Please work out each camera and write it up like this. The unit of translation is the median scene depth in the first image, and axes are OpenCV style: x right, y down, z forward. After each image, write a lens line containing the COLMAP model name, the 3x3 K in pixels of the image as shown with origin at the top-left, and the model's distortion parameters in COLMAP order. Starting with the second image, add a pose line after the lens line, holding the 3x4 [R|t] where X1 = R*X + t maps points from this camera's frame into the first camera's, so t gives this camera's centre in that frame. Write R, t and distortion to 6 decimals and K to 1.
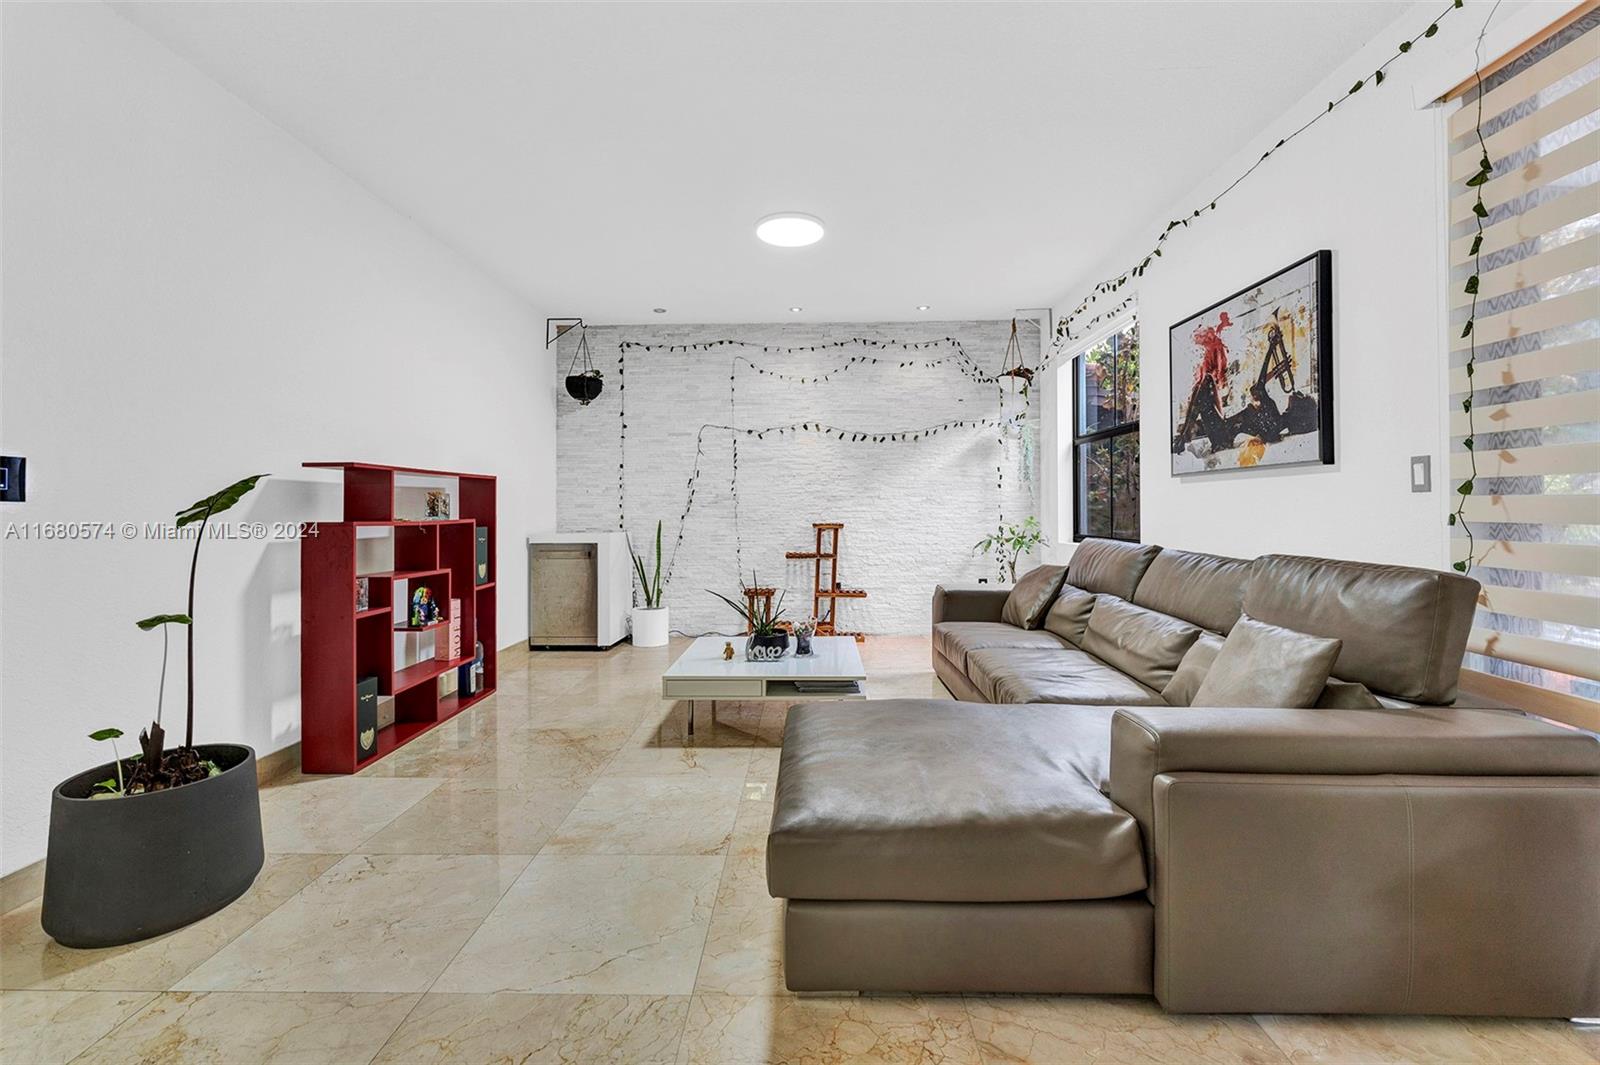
lens RADIAL K [[658.0, 0, 812.0], [0, 658.0, 513.1], [0, 0, 1]] dist [-0.008839, 0.001436]
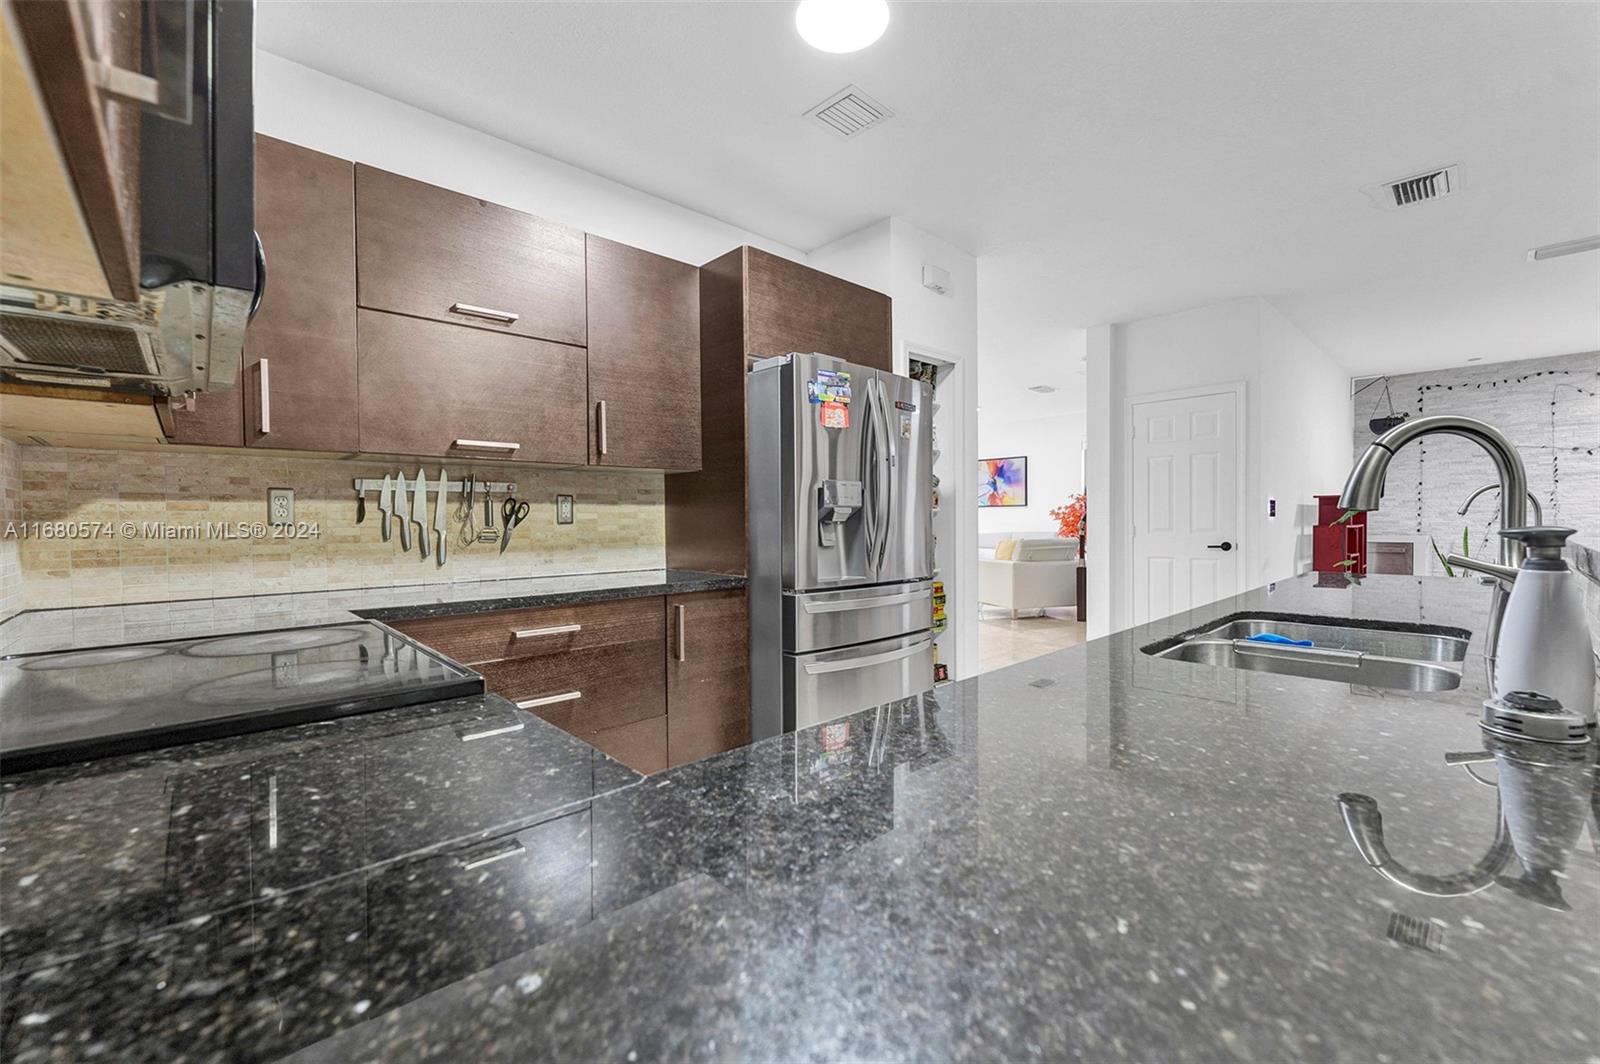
lens RADIAL K [[658.0, 0, 801.7], [0, 658.0, 534.7], [0, 0, 1]] dist [-0.008839, 0.001436]
pose [[0.685174, 0.015097, -0.728223, -0.297038], [0.000112, 0.999783, 0.020832, 0.000777], [0.728379, -0.014355, 0.685024, -1.177791]]
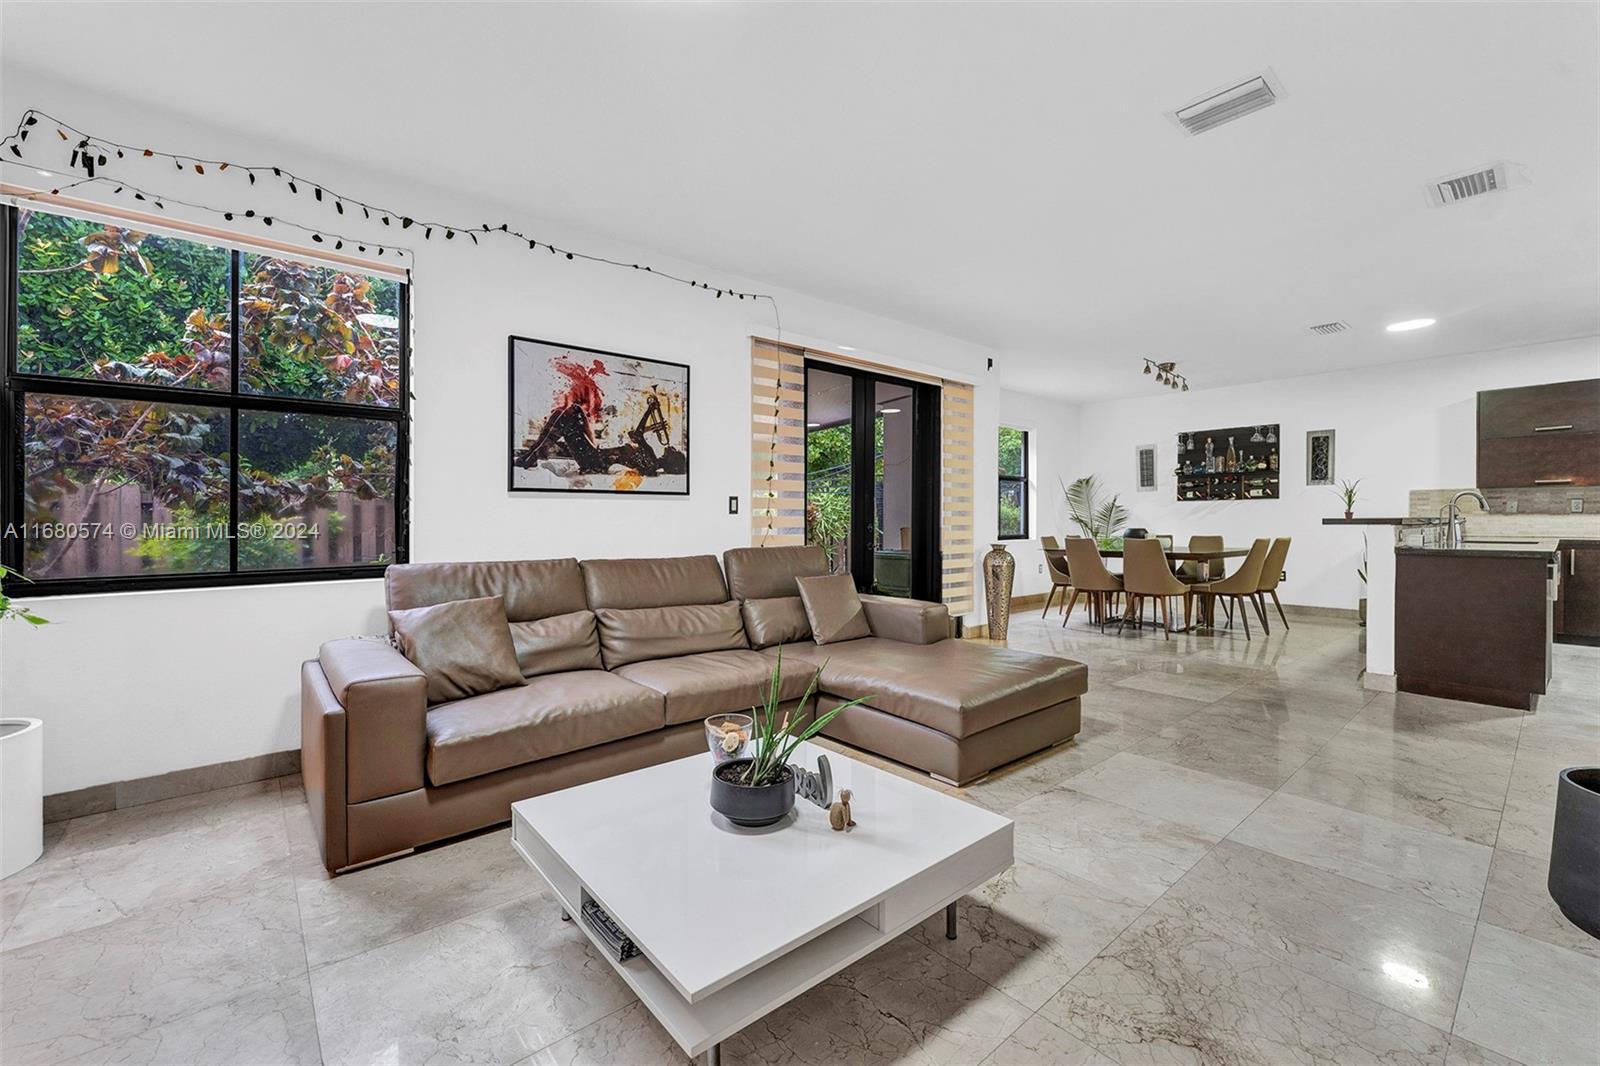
lens RADIAL K [[659.4, 0, 804.4], [0, 659.4, 523.2], [0, 0, 1]] dist [-0.002238, 0.000601]
pose [[-0.653929, 0.007619, 0.756517, -0.460175], [0.013972, 0.999900, 0.002007, -0.002737], [-0.756427, 0.011882, -0.653971, 1.290118]]
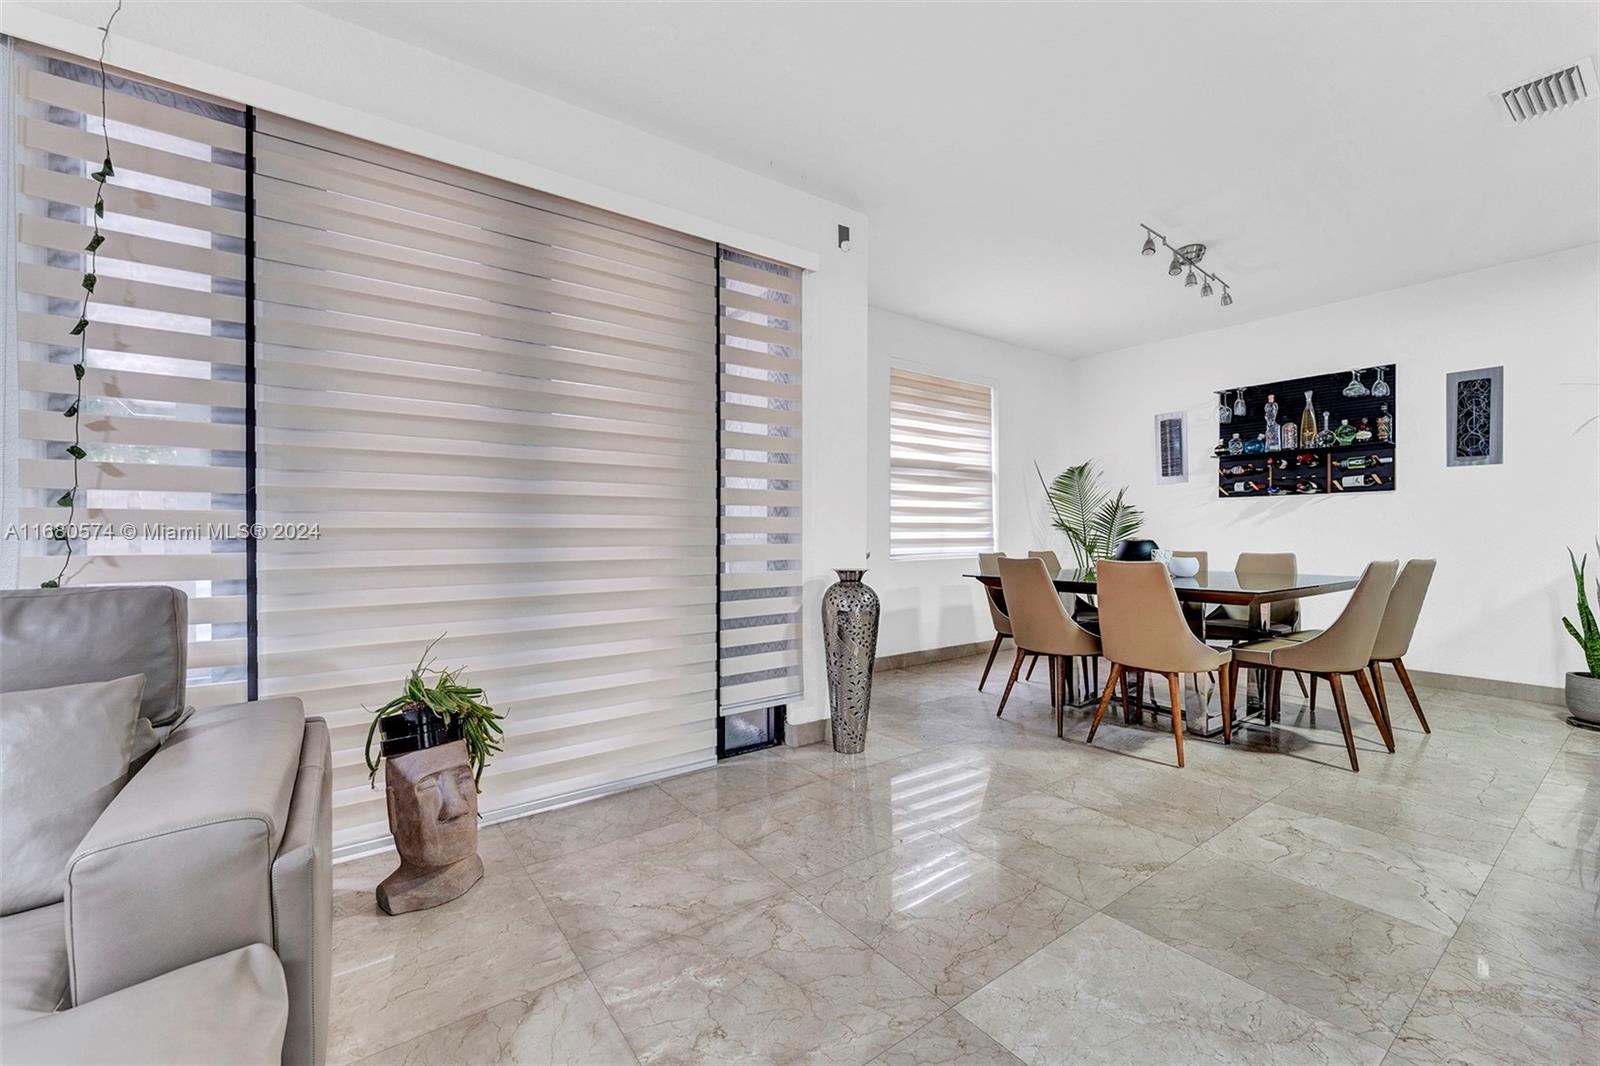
lens RADIAL K [[659.4, 0, 801.8], [0, 659.4, 531.9], [0, 0, 1]] dist [-0.002238, 0.000601]
pose [[-0.598208, 0.010944, 0.801266, -0.180288], [0.013288, 0.999905, -0.003736, 0.012579], [-0.801231, 0.008412, -0.598296, 0.390572]]
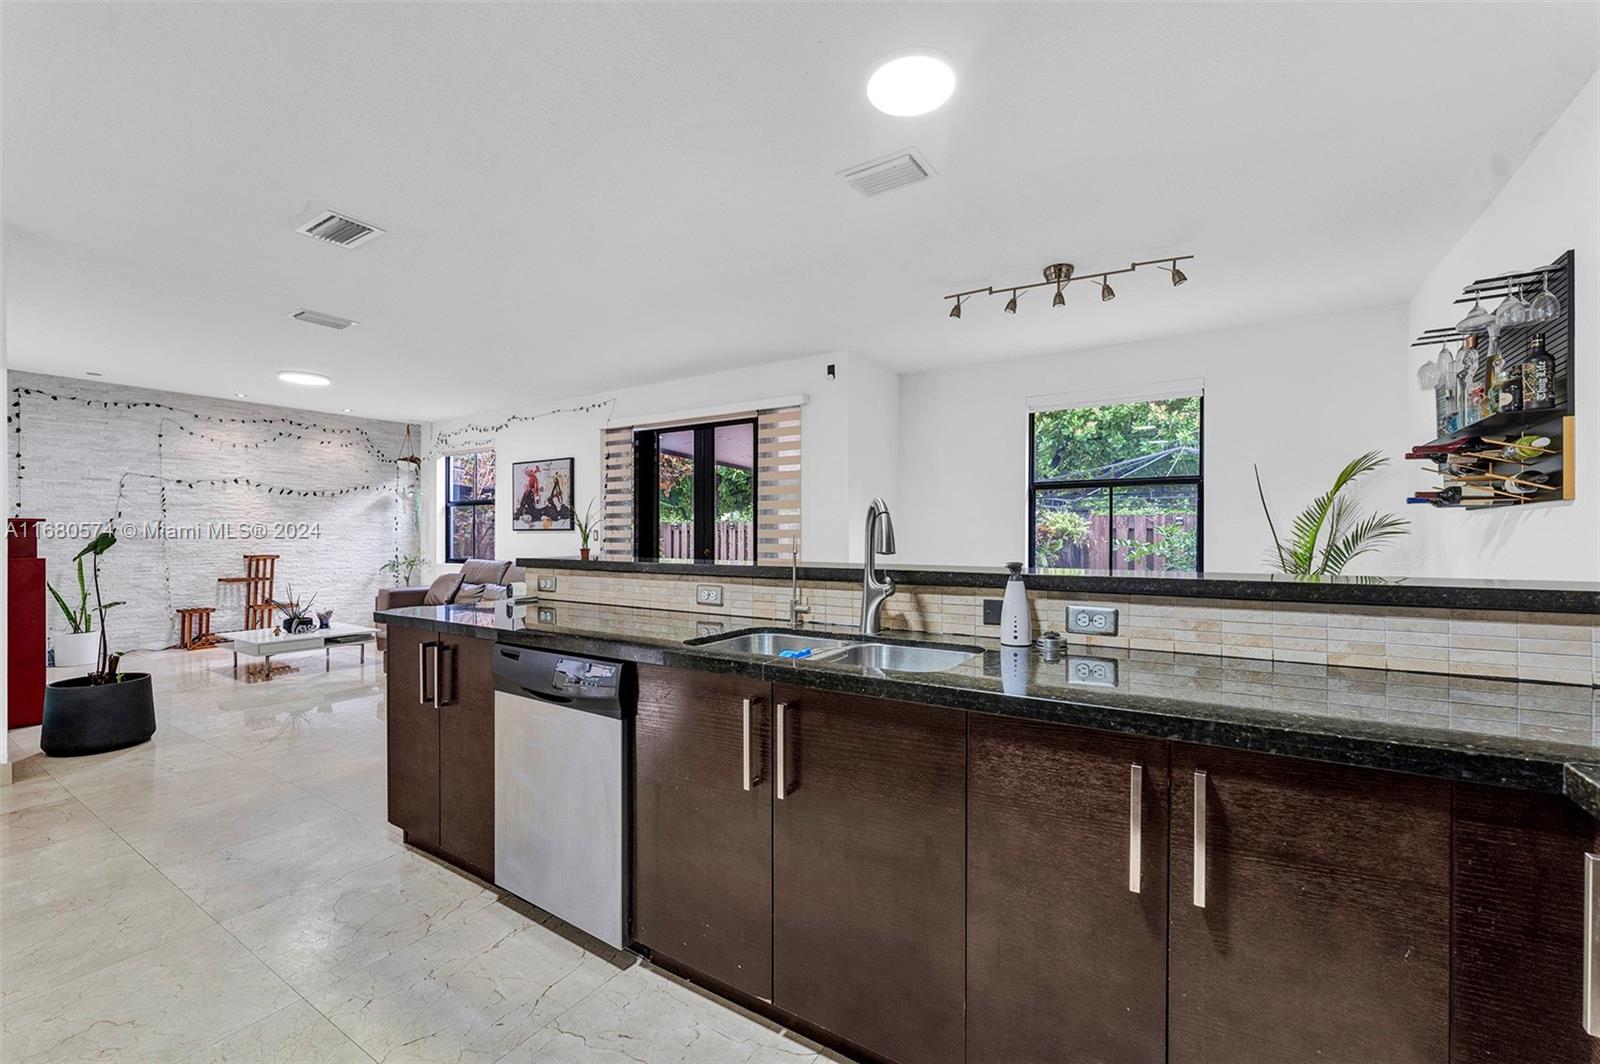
lens RADIAL K [[658.0, 0, 799.8], [0, 658.0, 528.6], [0, 0, 1]] dist [-0.008839, 0.001436]
pose [[0.533449, 0.015703, 0.845687, -0.797688], [0.001787, 0.999804, -0.019692, -0.016198], [-0.845830, 0.012016, 0.533317, -0.985012]]
